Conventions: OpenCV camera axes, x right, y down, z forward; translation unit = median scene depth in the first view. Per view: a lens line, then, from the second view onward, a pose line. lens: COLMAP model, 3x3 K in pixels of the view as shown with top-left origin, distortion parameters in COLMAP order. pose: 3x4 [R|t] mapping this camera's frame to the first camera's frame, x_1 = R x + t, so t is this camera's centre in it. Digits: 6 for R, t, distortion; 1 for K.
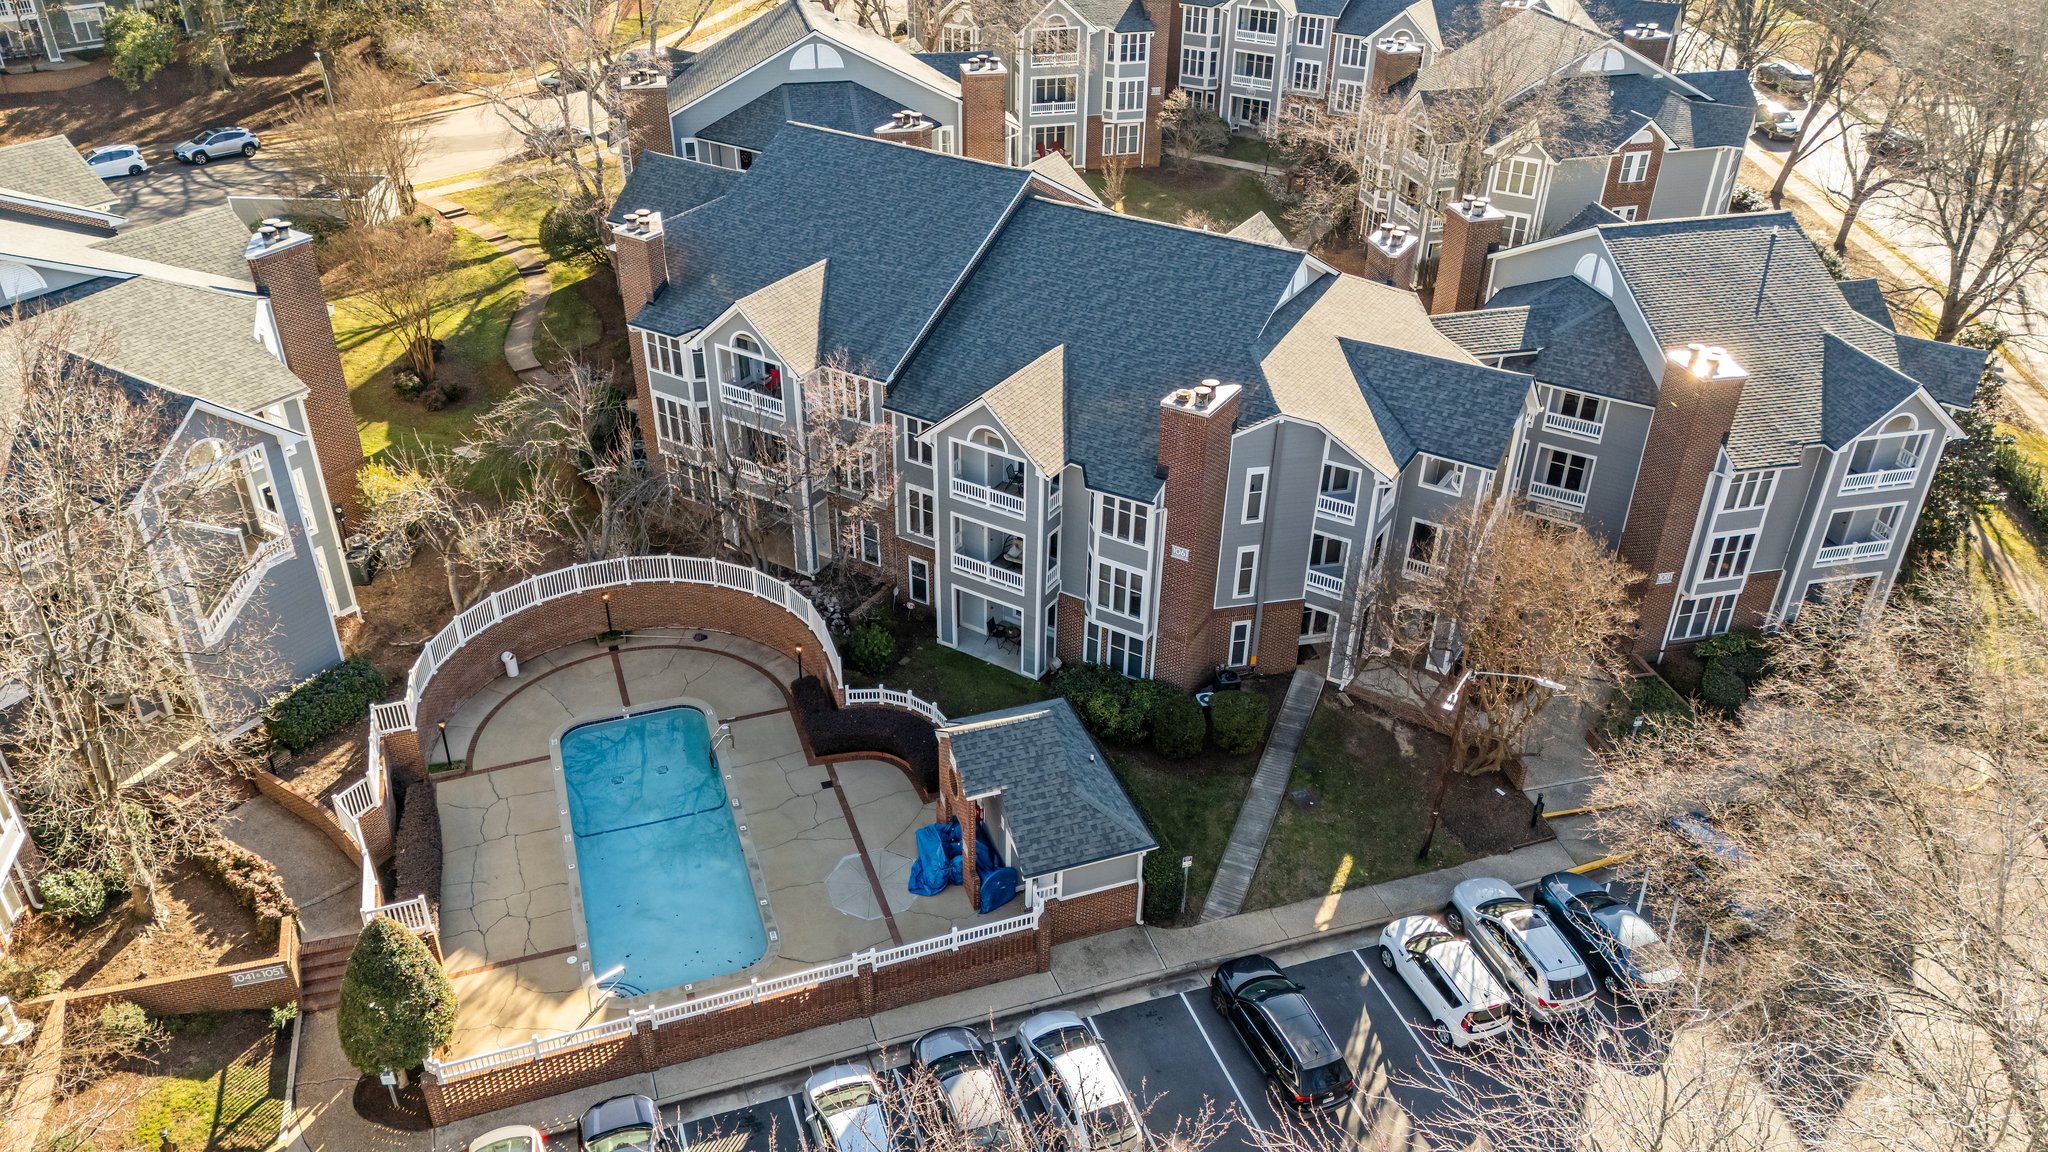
lens RADIAL K [[1497.5, 0, 1017.9], [0, 1497.5, 570.9], [0, 0, 1]] dist [0.098394, -0.106020]
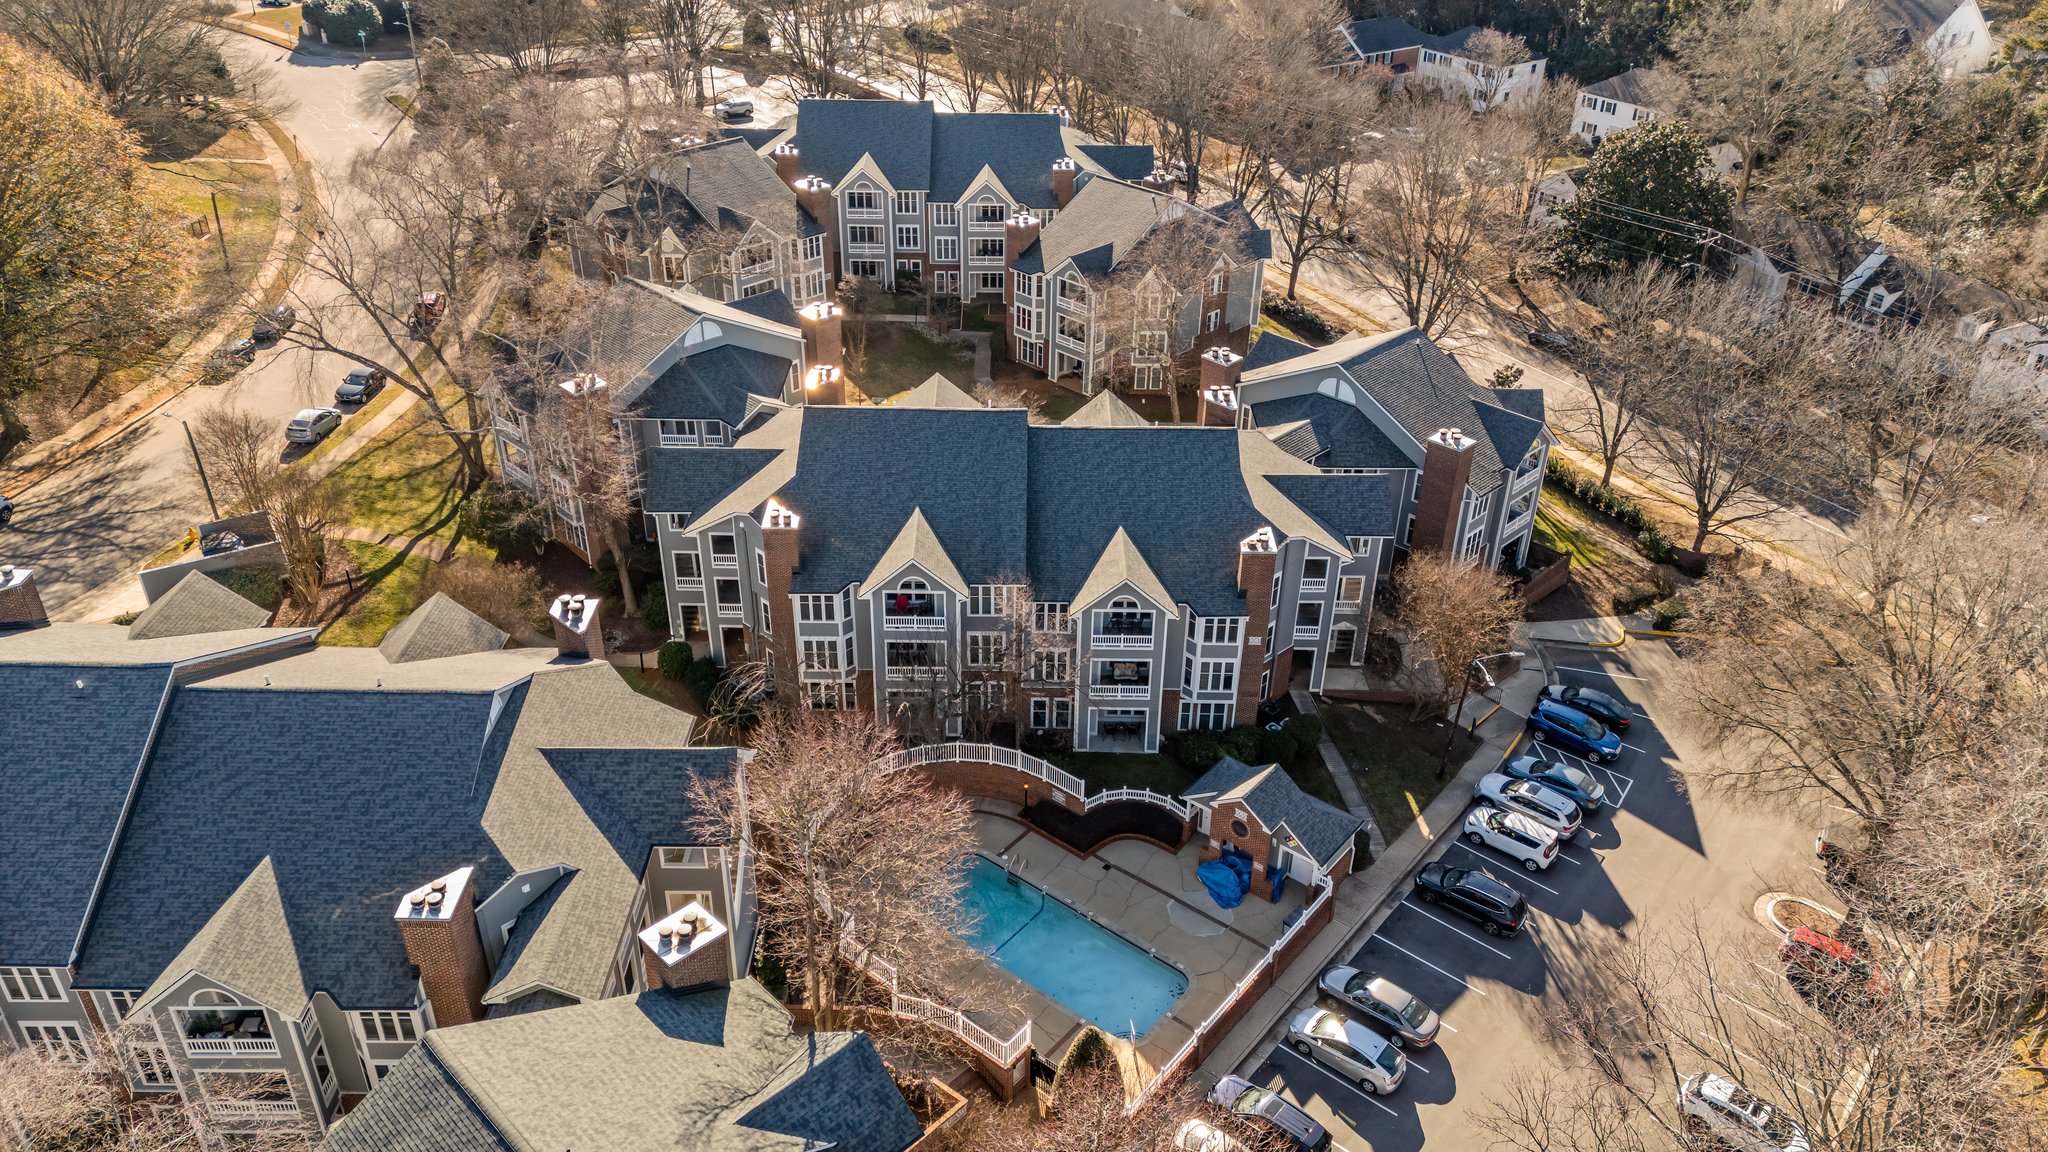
lens RADIAL K [[1493.2, 0, 1012.6], [0, 1493.2, 568.6], [0, 0, 1]] dist [0.123809, -0.137236]
pose [[0.854906, -0.269773, 0.443123, -0.714170], [0.273736, 0.960148, 0.056425, -0.222051], [-0.440686, 0.073060, 0.894683, -0.246729]]
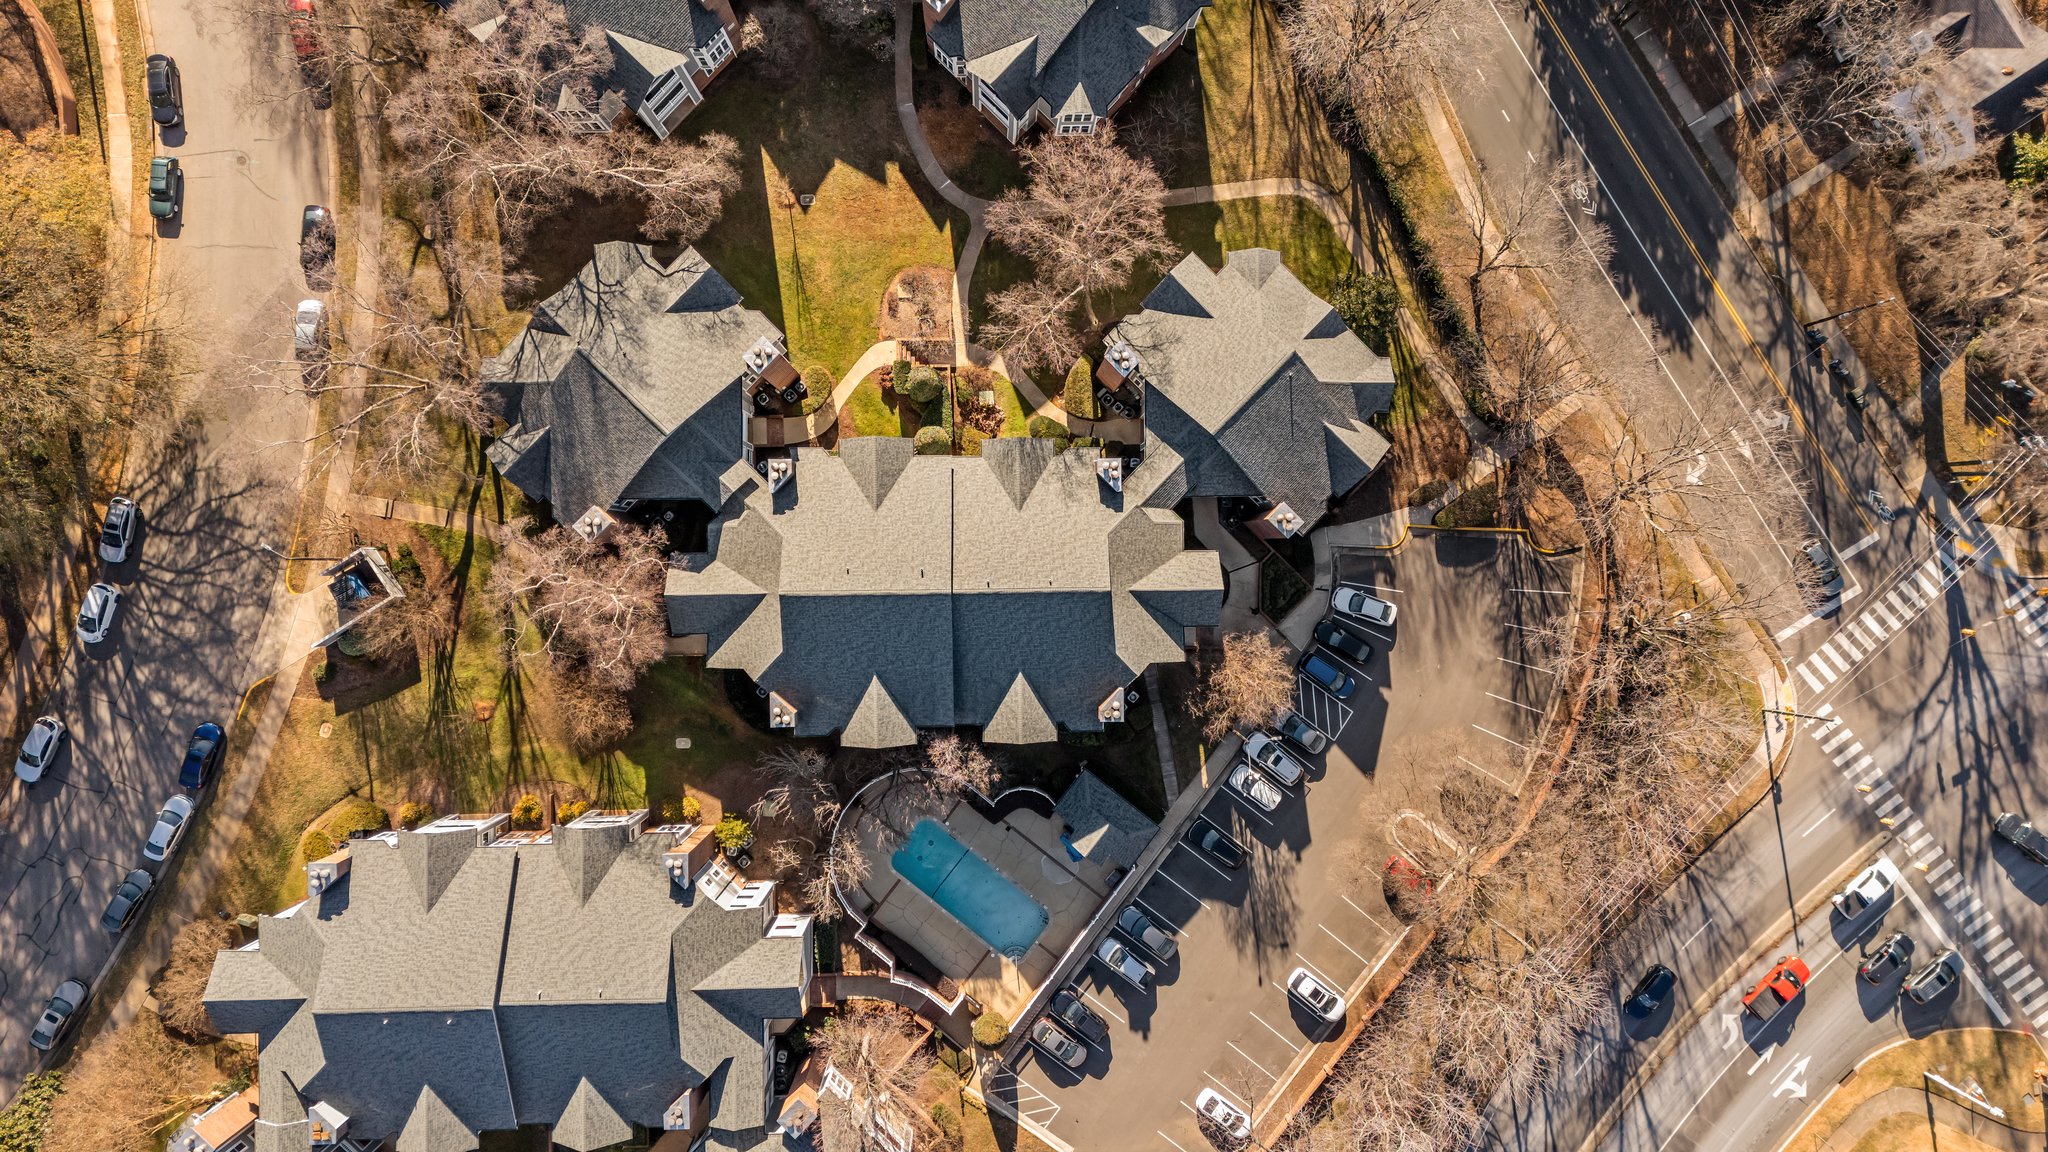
lens RADIAL K [[1497.5, 0, 1017.9], [0, 1497.5, 570.9], [0, 0, 1]] dist [0.098394, -0.106020]
pose [[0.844535, -0.535499, 0.001332, 0.098037], [0.272563, 0.431998, 0.859702, -1.965852], [-0.460945, -0.725685, 0.510795, 0.062295]]
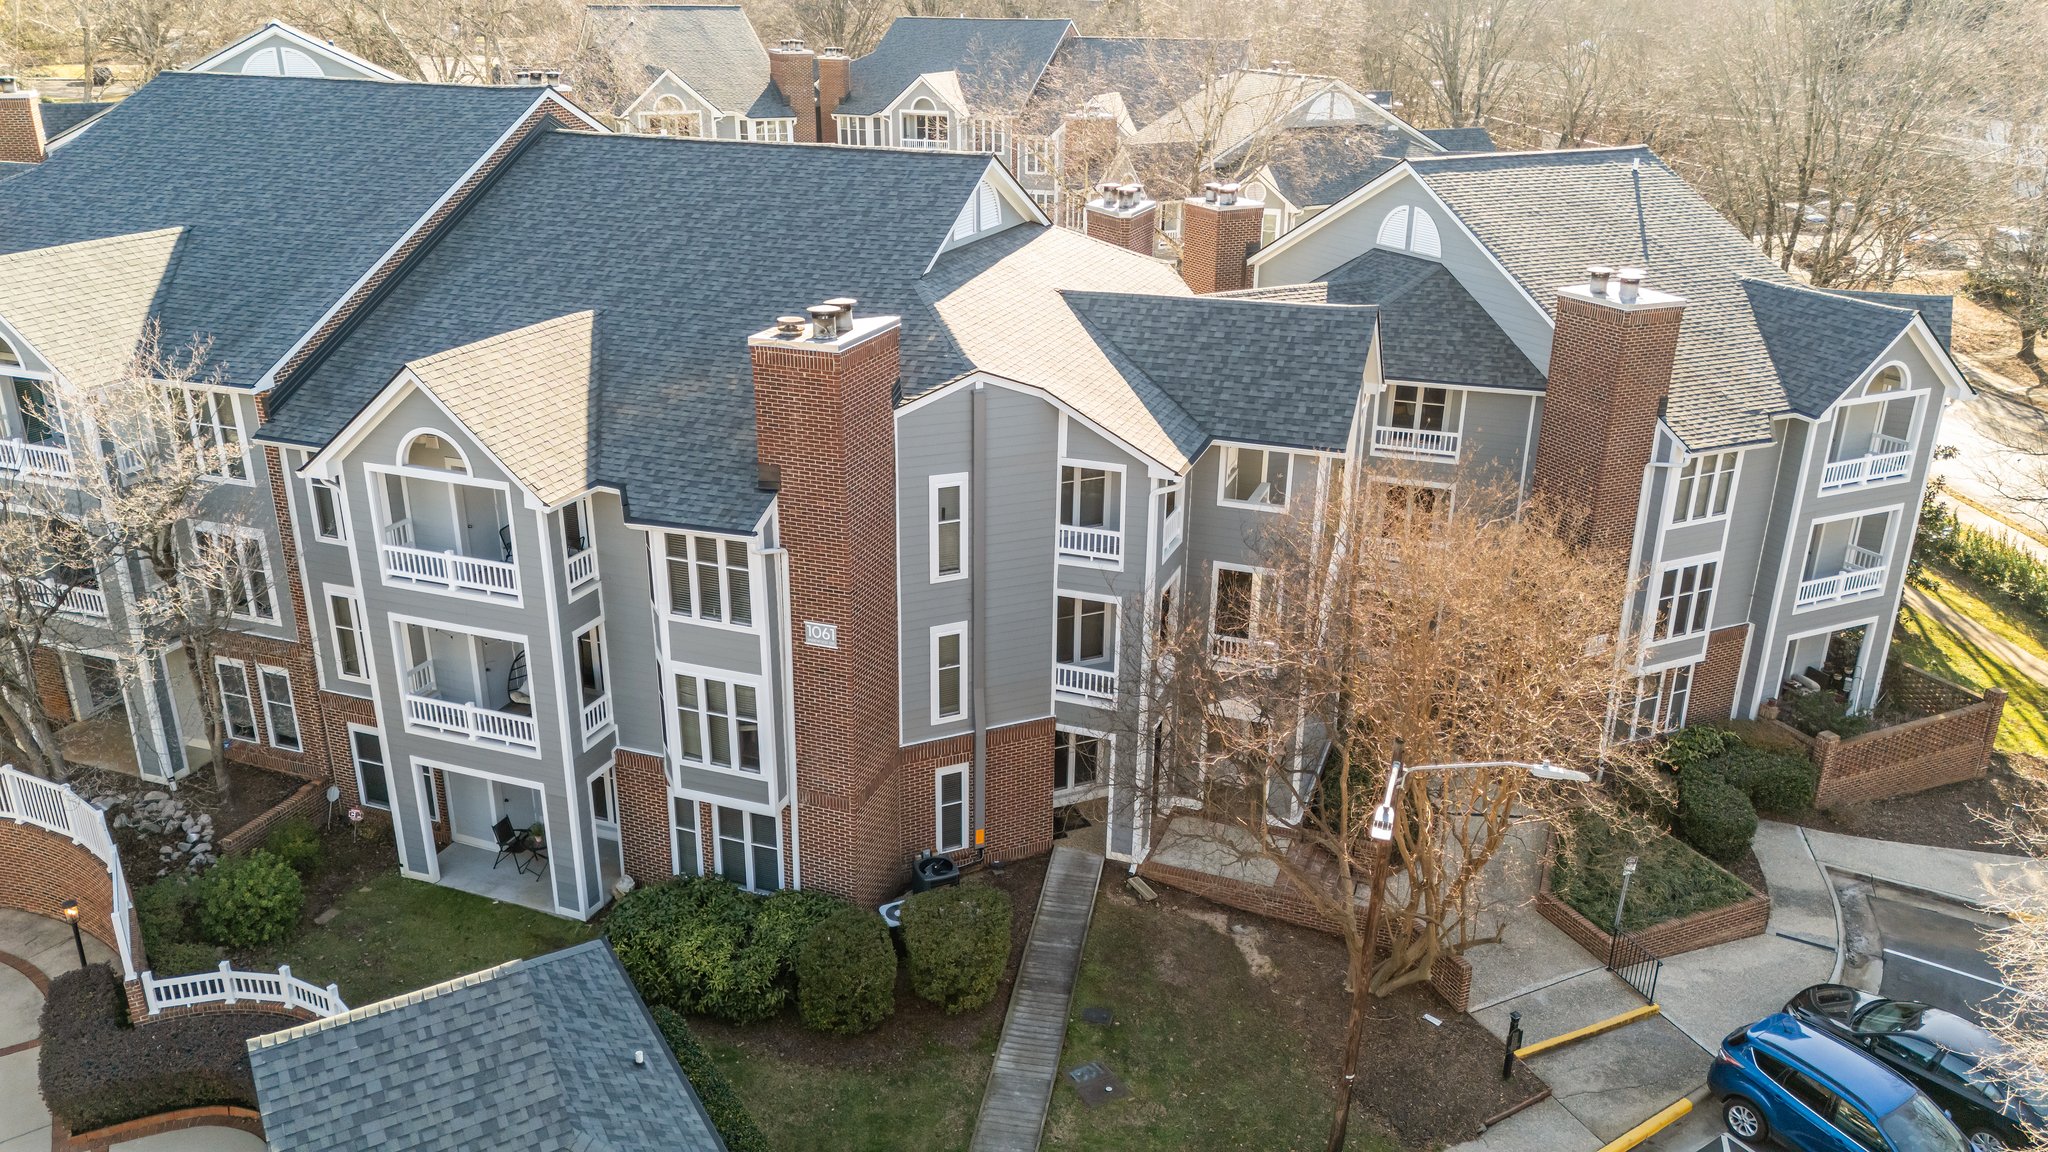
lens RADIAL K [[1497.5, 0, 1017.9], [0, 1497.5, 570.9], [0, 0, 1]] dist [0.098394, -0.106020]
pose [[0.980965, -0.074420, 0.179359, 0.078230], [0.105710, 0.979451, -0.171762, 0.061466], [-0.162890, 0.187452, 0.968674, 0.436274]]
